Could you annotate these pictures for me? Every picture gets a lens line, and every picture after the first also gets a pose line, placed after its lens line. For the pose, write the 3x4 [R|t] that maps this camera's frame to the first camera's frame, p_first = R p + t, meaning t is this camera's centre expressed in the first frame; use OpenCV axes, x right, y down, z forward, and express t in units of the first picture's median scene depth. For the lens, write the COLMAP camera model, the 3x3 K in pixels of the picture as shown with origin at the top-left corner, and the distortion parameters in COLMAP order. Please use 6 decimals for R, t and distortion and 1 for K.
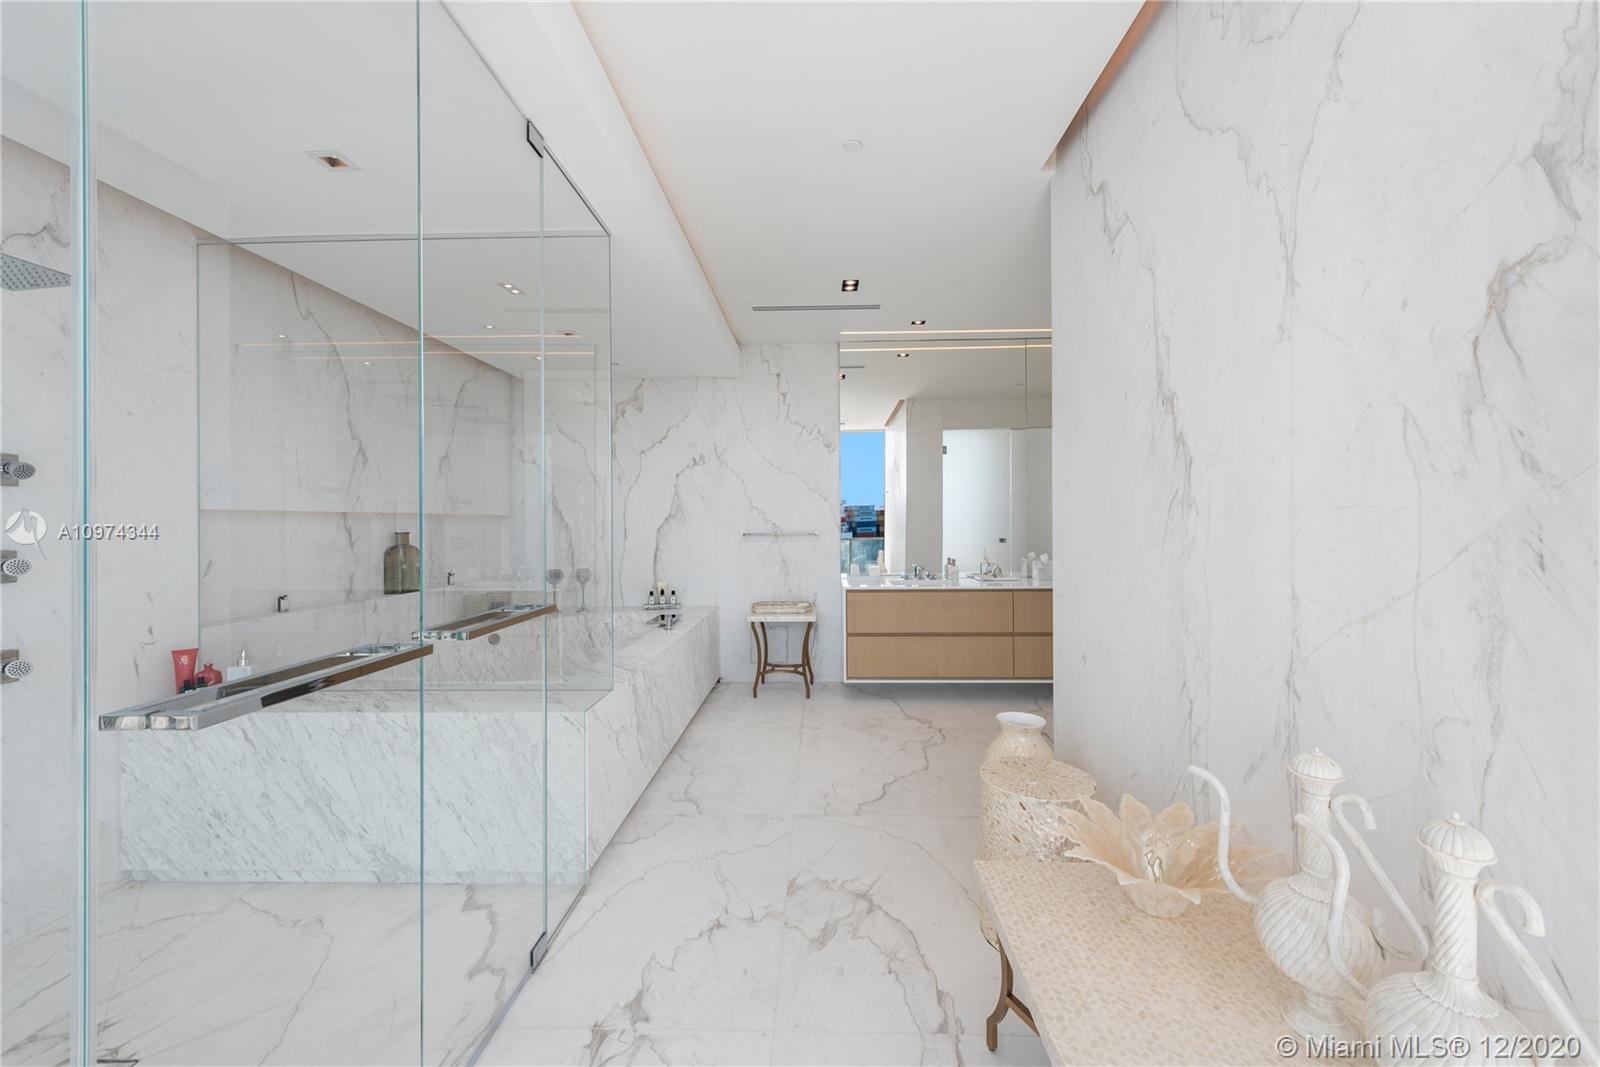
lens RADIAL K [[636.6, 0, 805.4], [0, 636.6, 519.4], [0, 0, 1]] dist [0.011779, -0.001831]
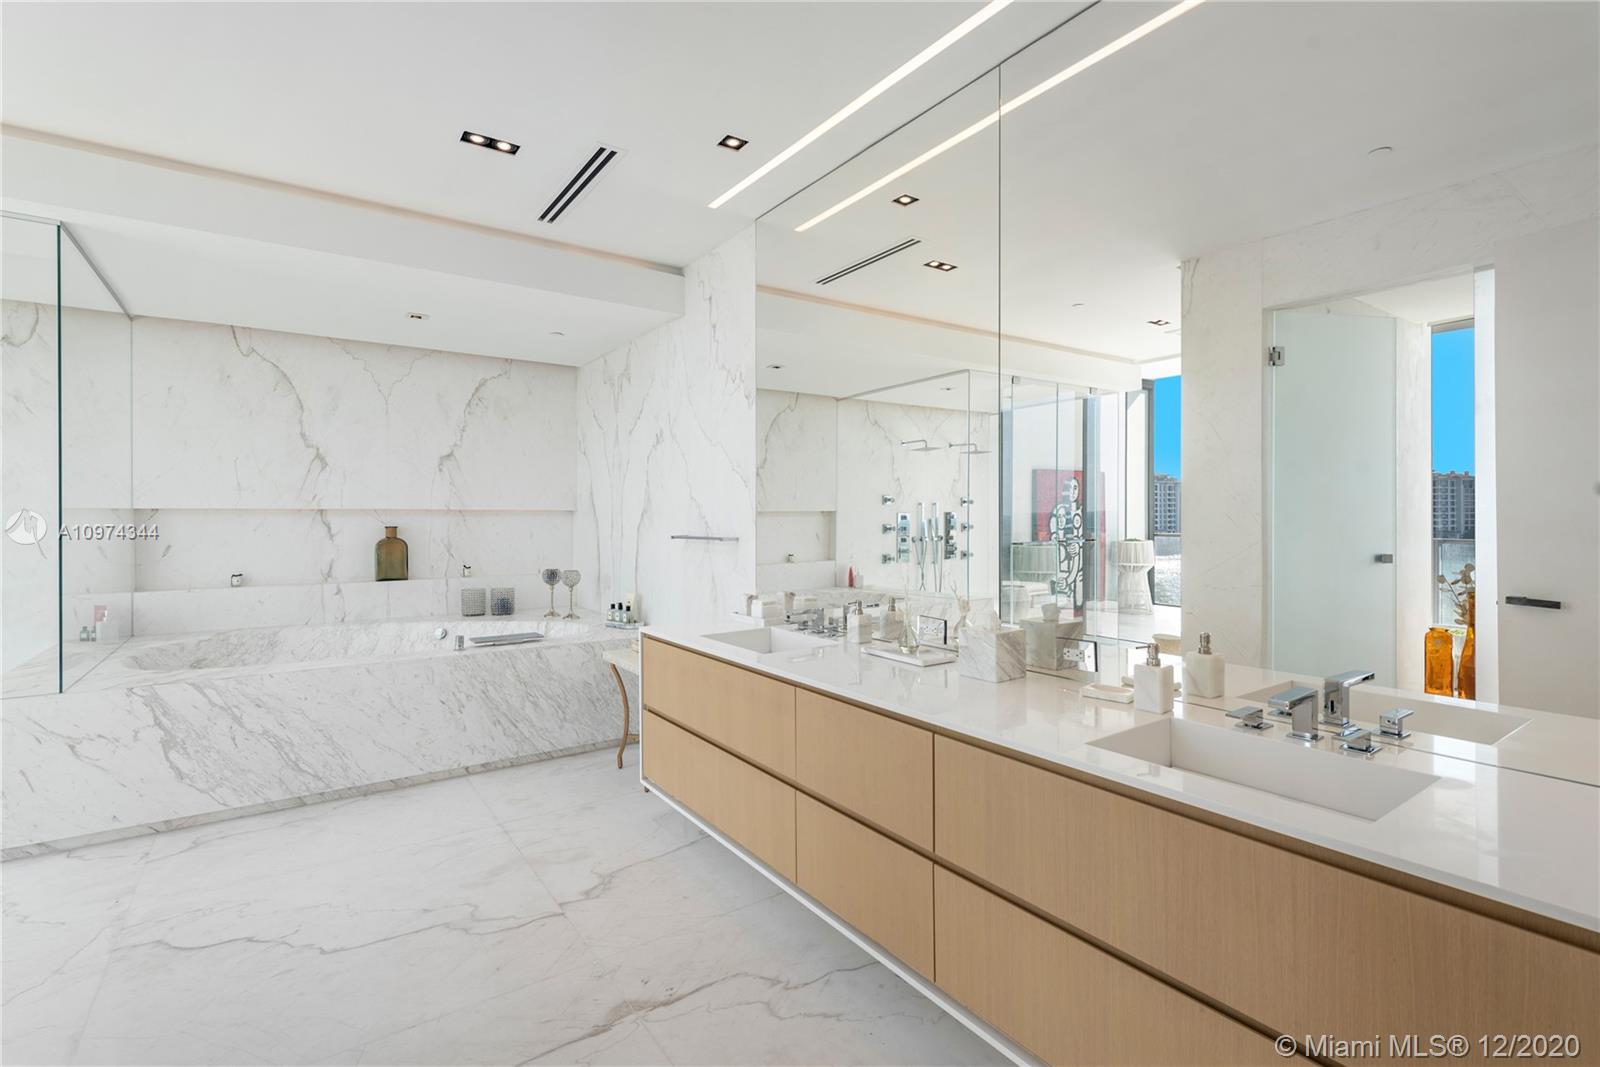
lens RADIAL K [[740.0, 0, 802.6], [0, 740.0, 521.1], [0, 0, 1]] dist [0.002421, -0.000898]
pose [[0.595961, 0.012017, -0.802923, 0.917379], [-0.001028, 0.999899, 0.014202, -0.009208], [0.803012, -0.007639, 0.595913, 0.887038]]
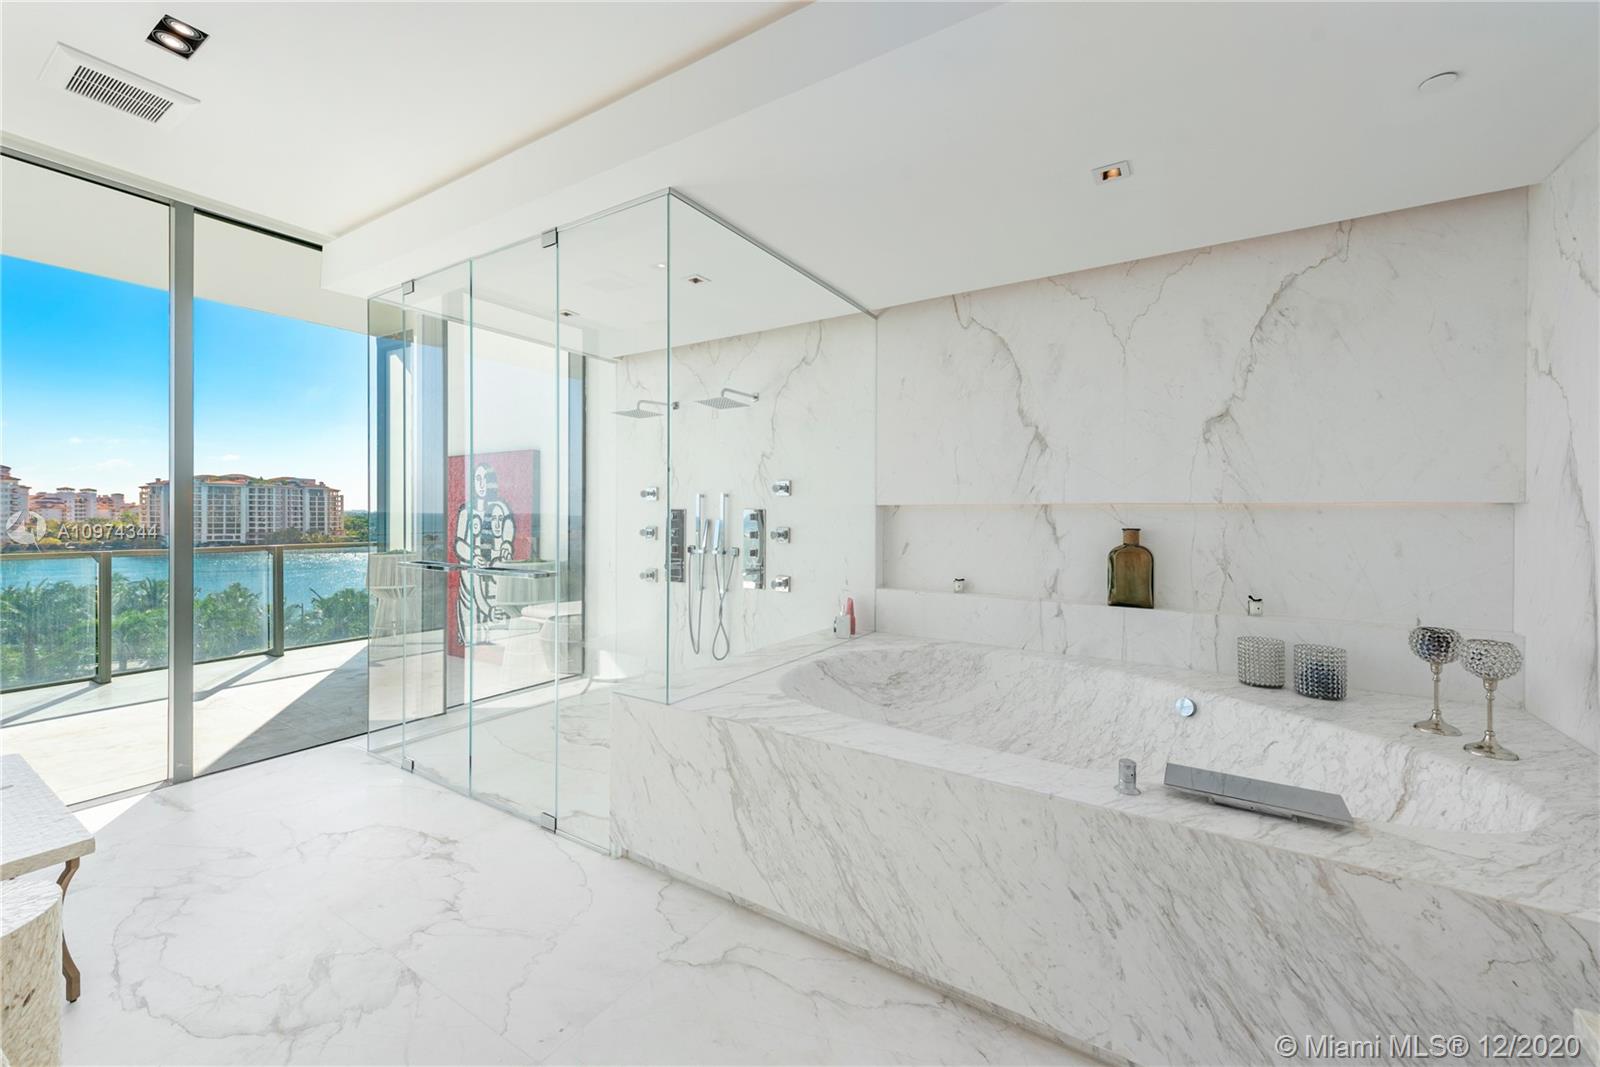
lens RADIAL K [[636.6, 0, 802.1], [0, 636.6, 515.4], [0, 0, 1]] dist [0.011779, -0.001831]
pose [[-0.513564, 0.007286, -0.858020, 0.260881], [0.002674, 0.999973, 0.006891, -0.002370], [0.858047, 0.001244, -0.513569, 1.160046]]
